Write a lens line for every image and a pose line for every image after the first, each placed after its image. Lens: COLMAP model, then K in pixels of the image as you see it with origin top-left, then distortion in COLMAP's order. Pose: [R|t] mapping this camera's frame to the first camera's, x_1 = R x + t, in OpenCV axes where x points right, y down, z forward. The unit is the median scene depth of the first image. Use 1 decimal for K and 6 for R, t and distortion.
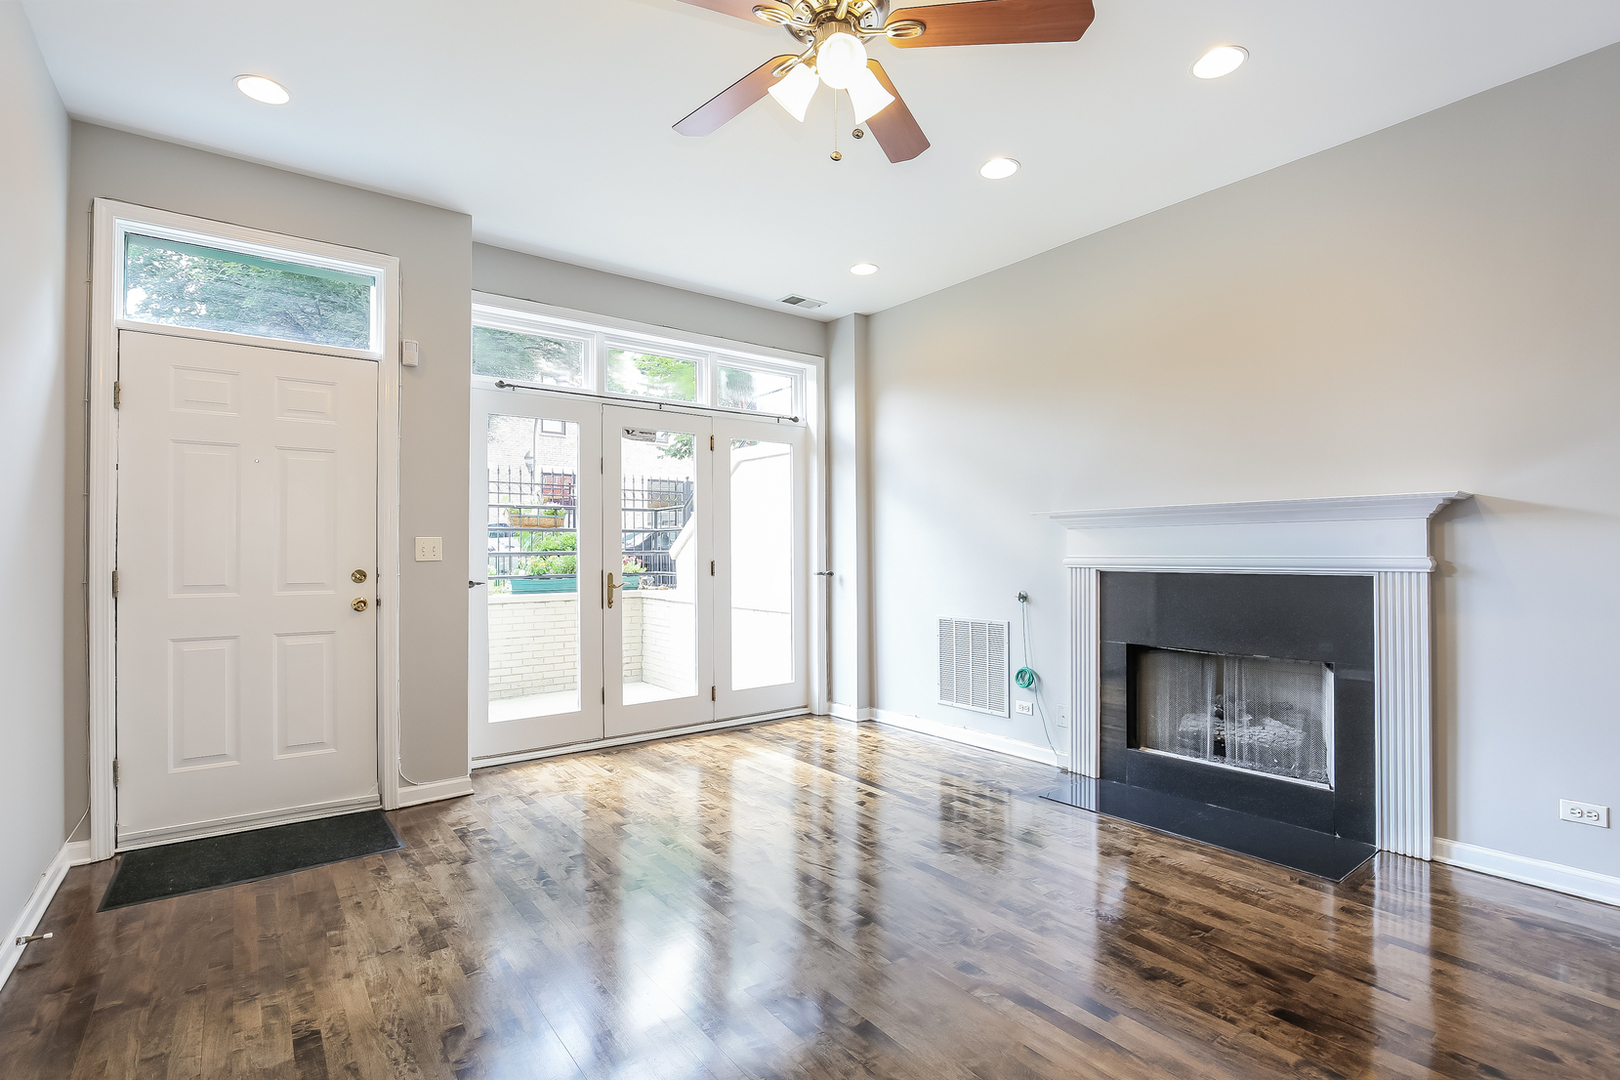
lens RADIAL K [[750.1, 0, 806.0], [0, 750.1, 546.5], [0, 0, 1]] dist [-0.016192, 0.000923]
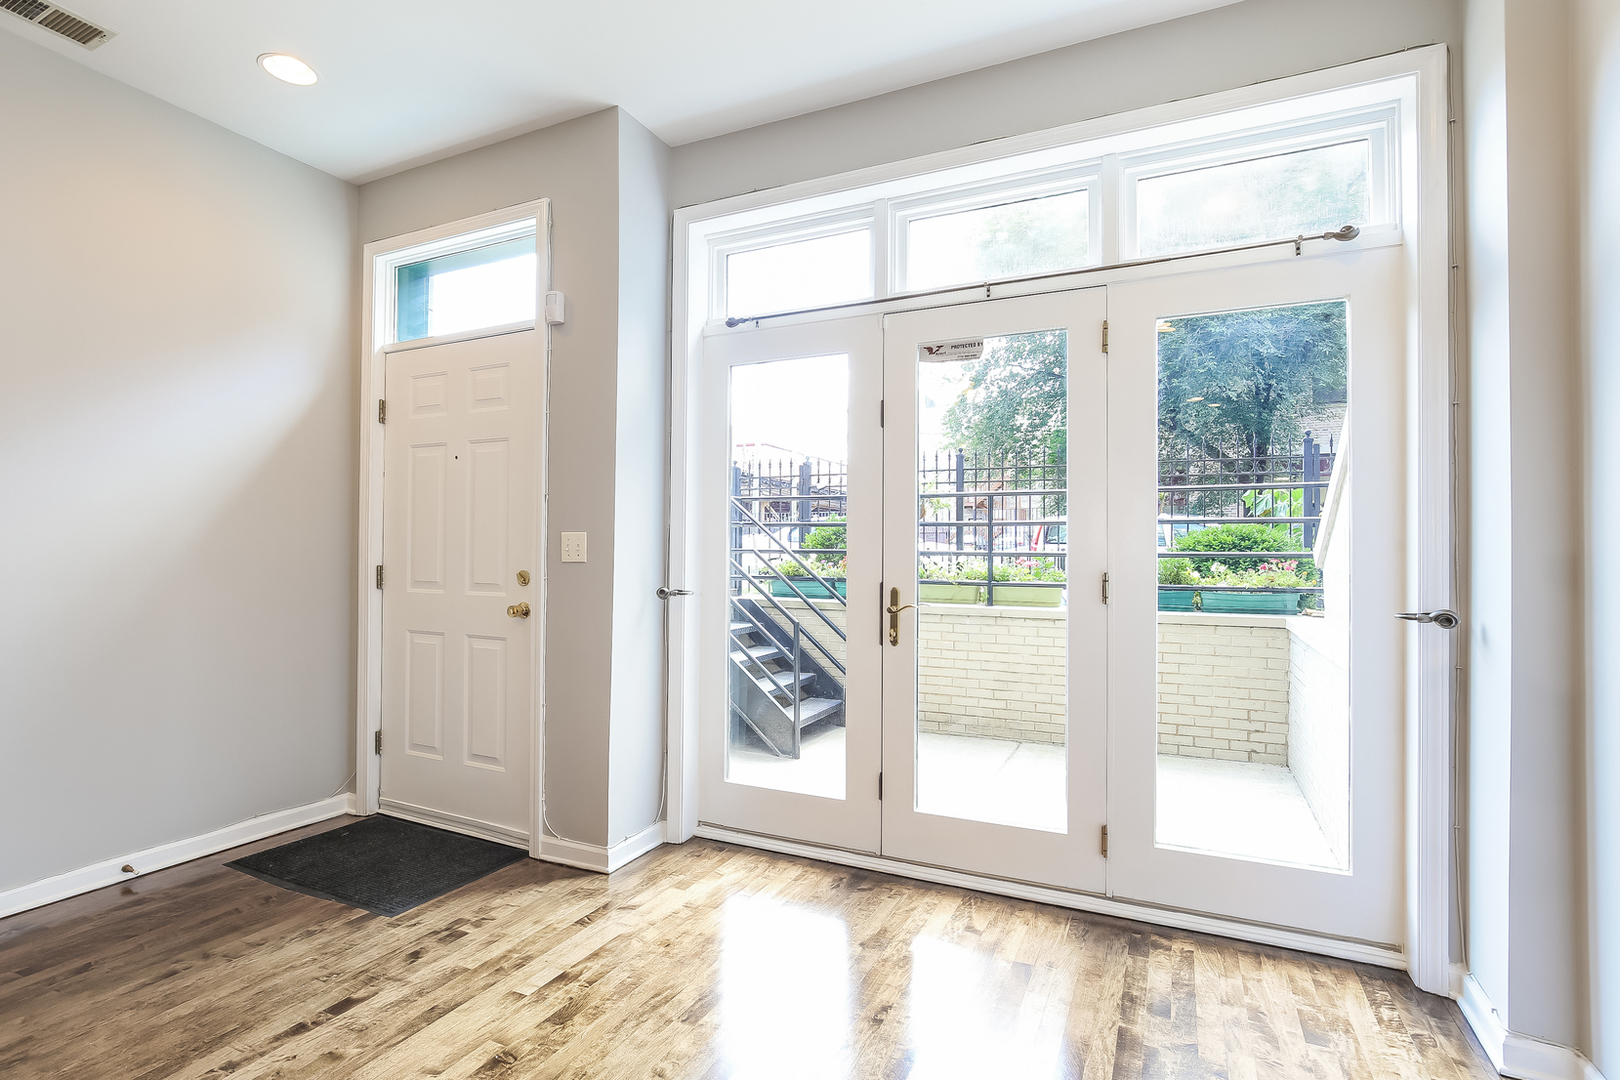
lens RADIAL K [[750.1, 0, 811.5], [0, 750.1, 545.4], [0, 0, 1]] dist [-0.016192, 0.000923]
pose [[0.463790, 0.000364, -0.885945, 0.275517], [-0.000761, 1.000000, 0.000013, 0.000753], [0.885945, 0.000668, 0.463790, 0.733528]]
